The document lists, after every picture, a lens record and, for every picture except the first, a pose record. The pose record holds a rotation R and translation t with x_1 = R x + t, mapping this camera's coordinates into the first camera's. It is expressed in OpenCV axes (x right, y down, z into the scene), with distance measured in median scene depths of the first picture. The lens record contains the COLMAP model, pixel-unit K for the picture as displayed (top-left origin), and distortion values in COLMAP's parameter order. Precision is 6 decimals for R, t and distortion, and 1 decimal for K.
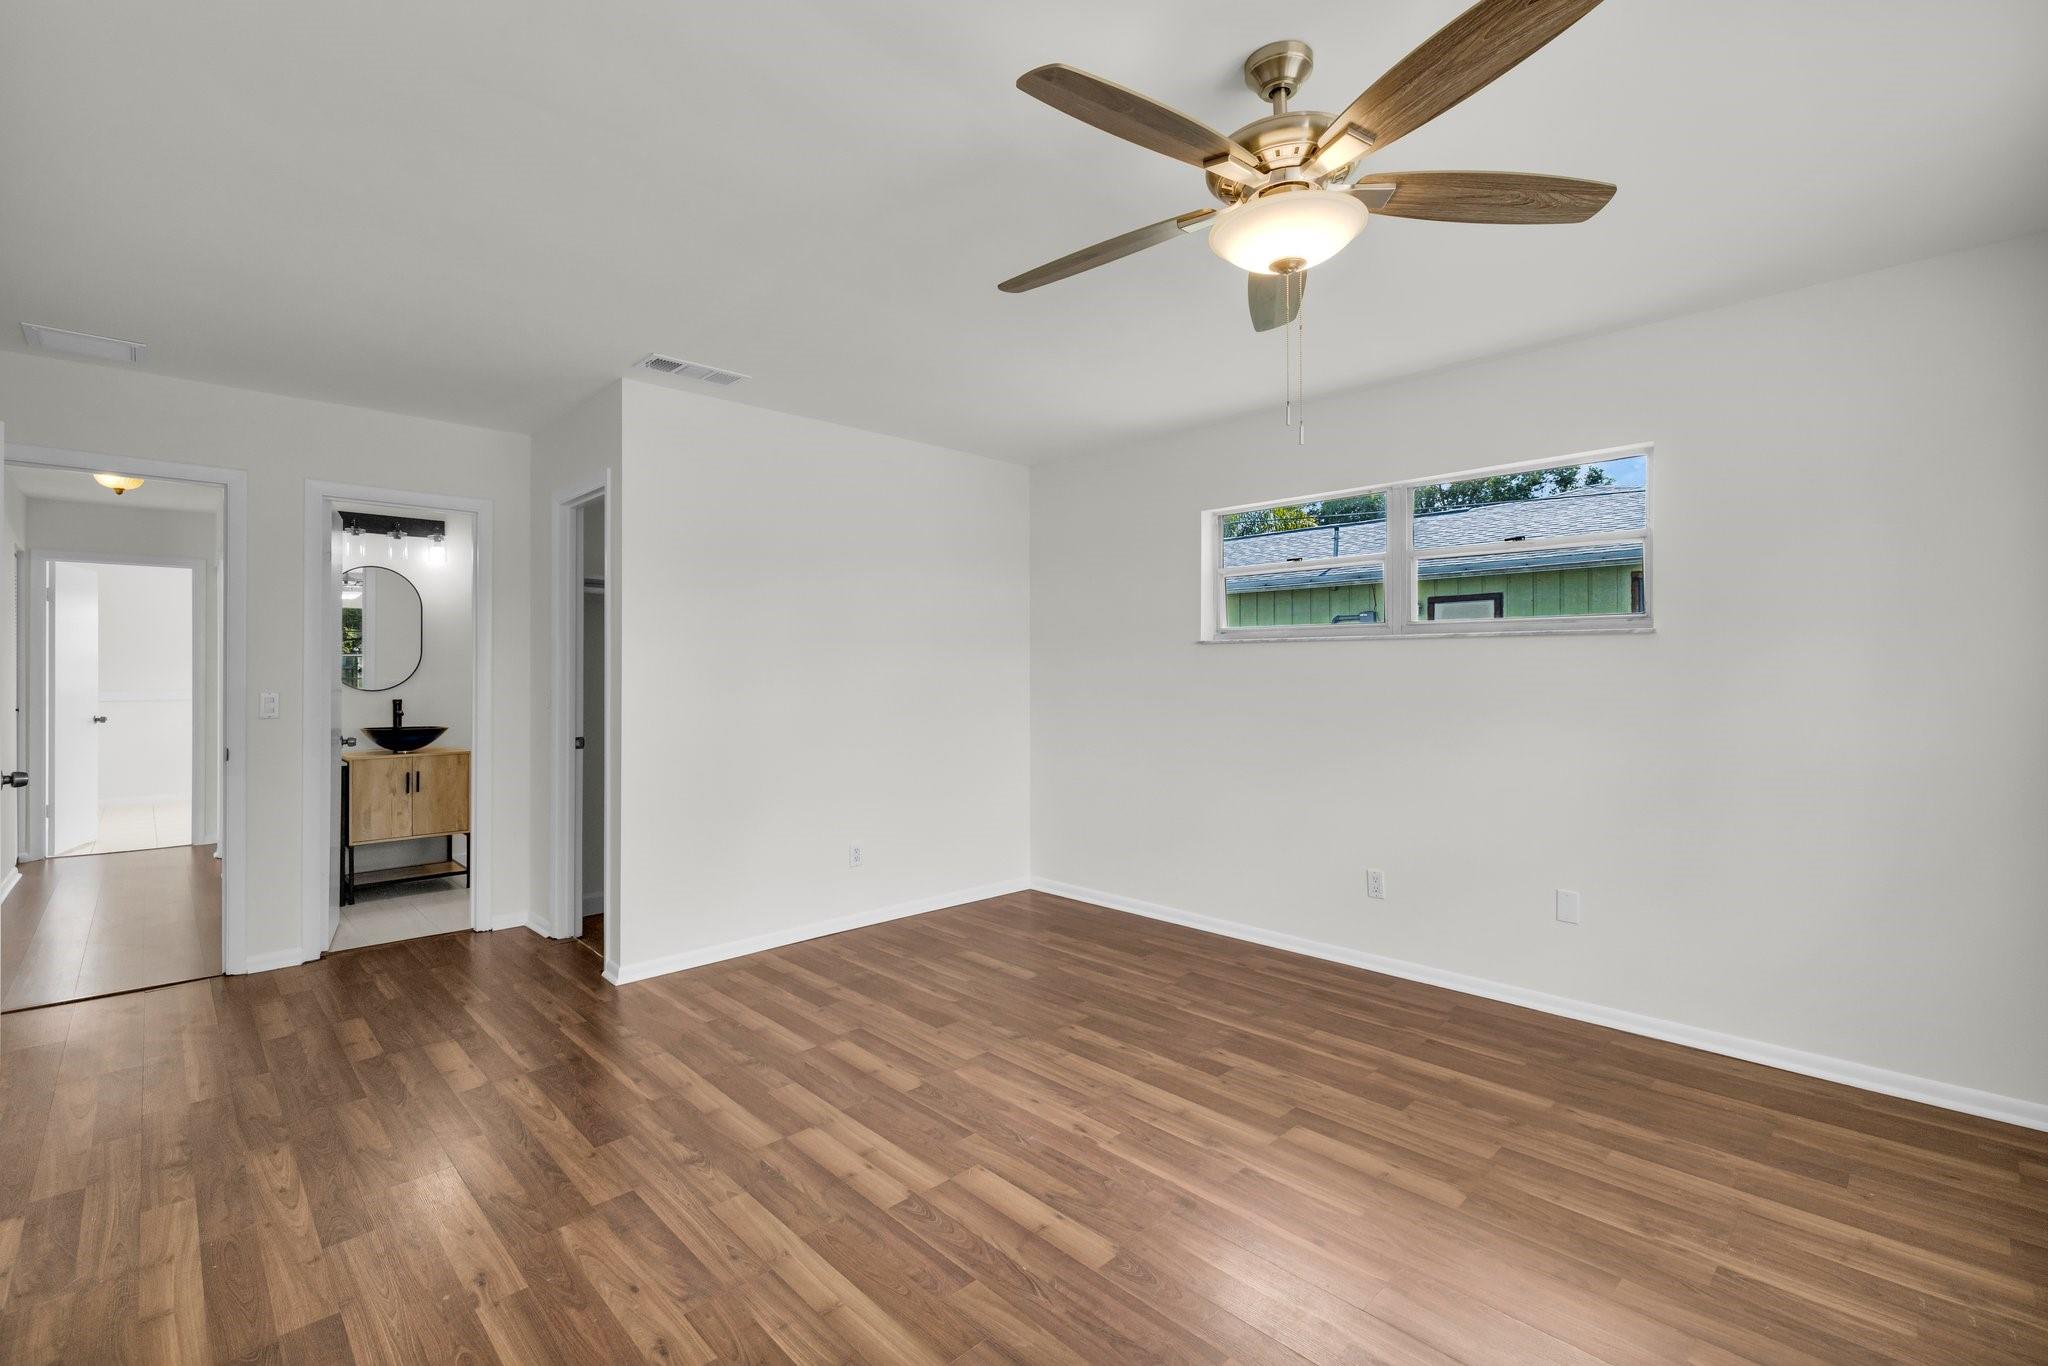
lens RADIAL K [[951.6, 0, 1020.2], [0, 951.6, 662.7], [0, 0, 1]] dist [0.003909, 0.000512]
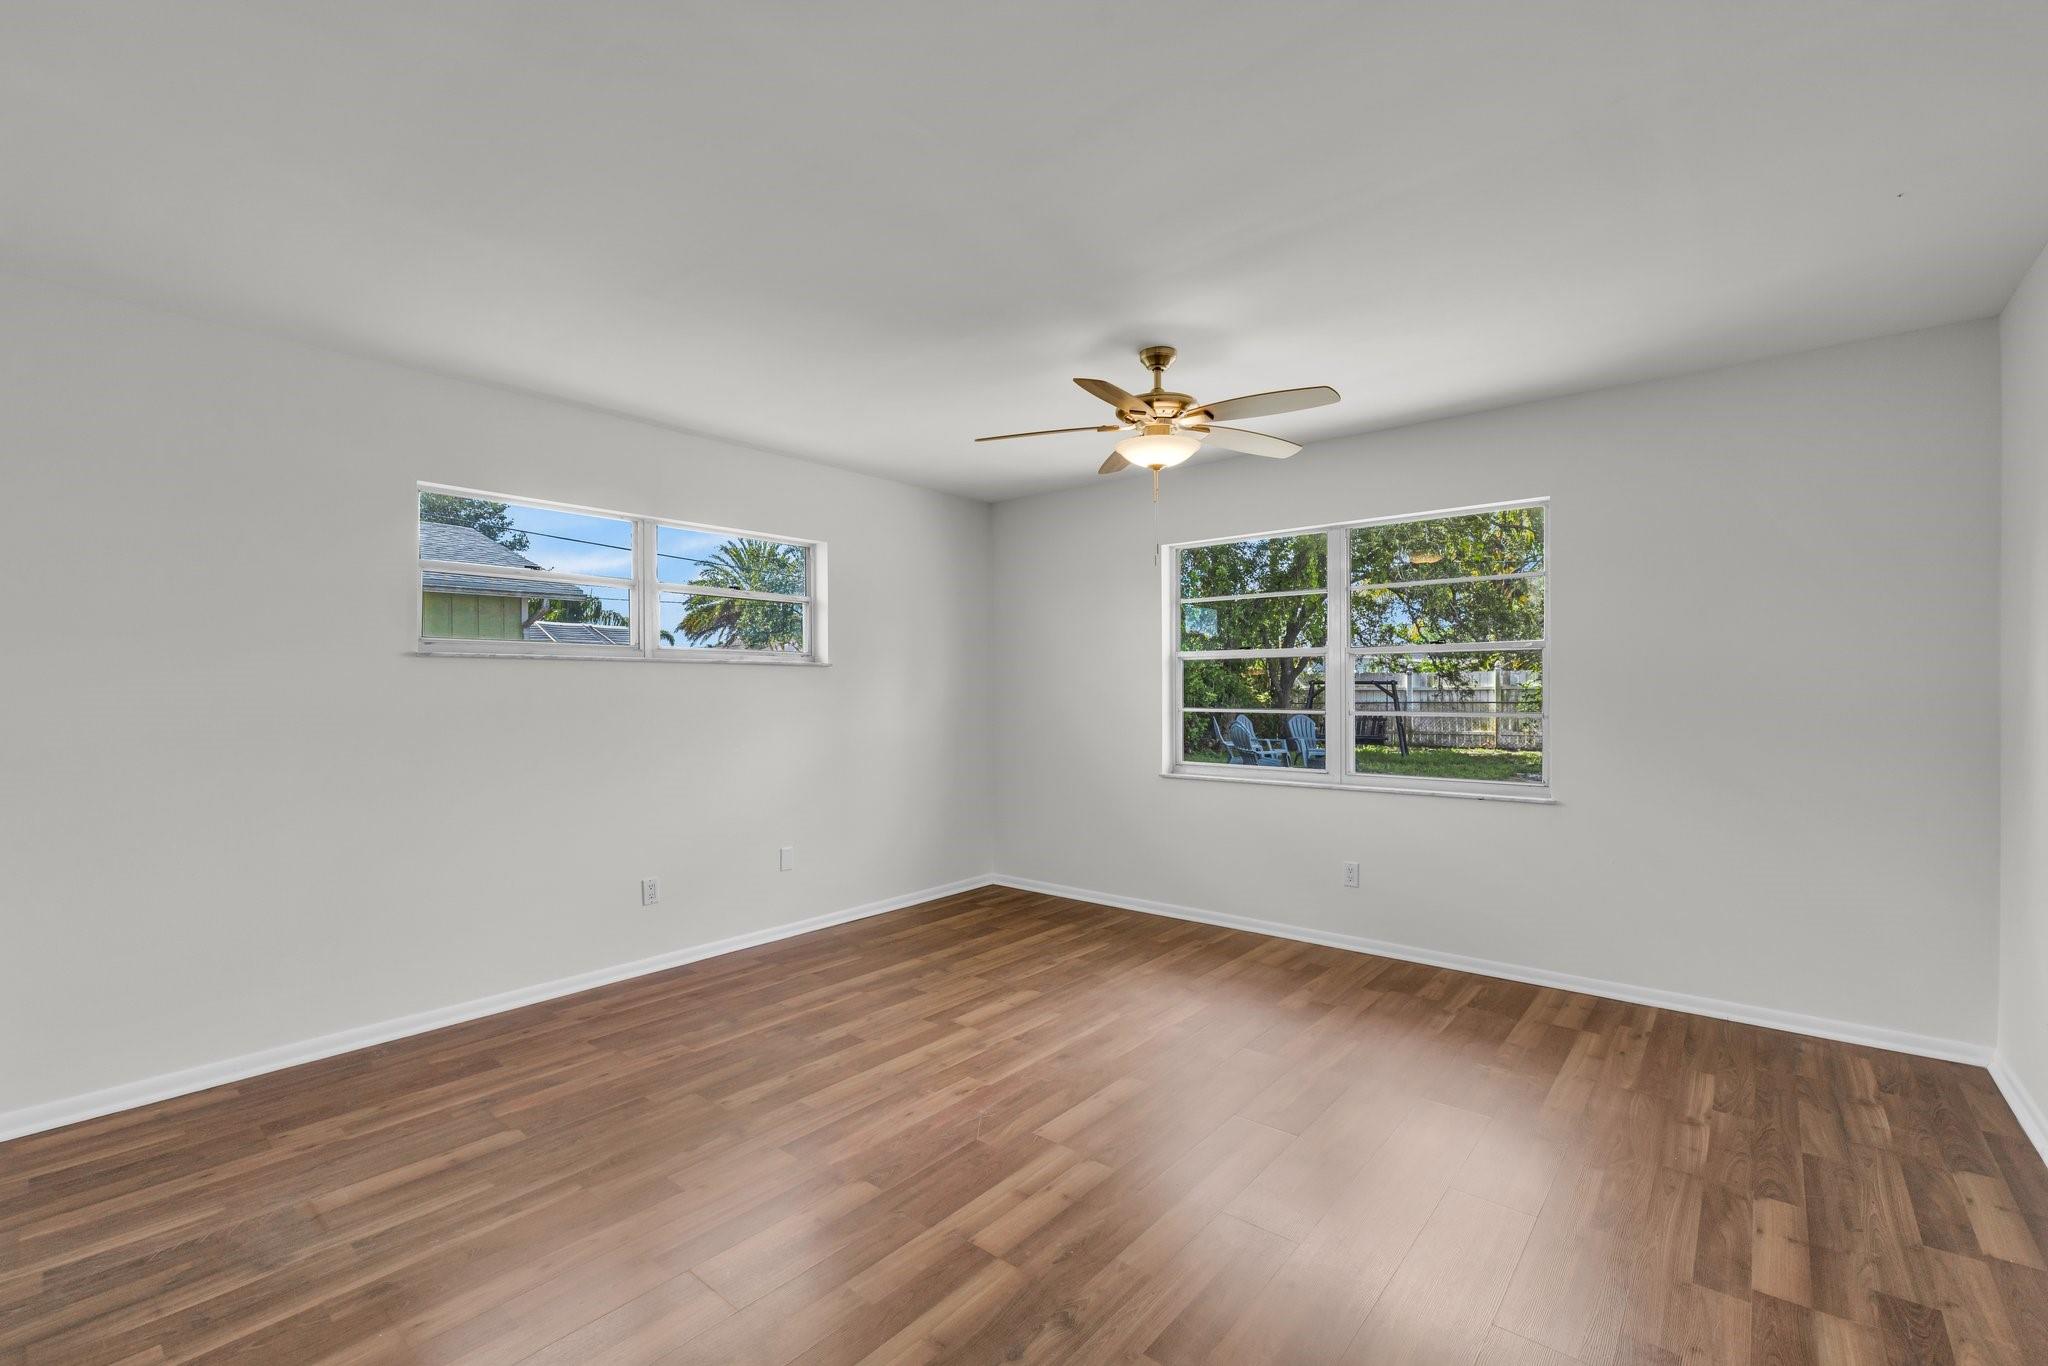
lens RADIAL K [[881.8, 0, 1019.2], [0, 881.8, 702.3], [0, 0, 1]] dist [0.000261, 0.000572]
pose [[-0.130372, -0.008827, 0.991426, -0.820413], [-0.006510, 0.999946, 0.008047, 0.010177], [-0.991444, -0.005406, -0.130422, 0.889093]]
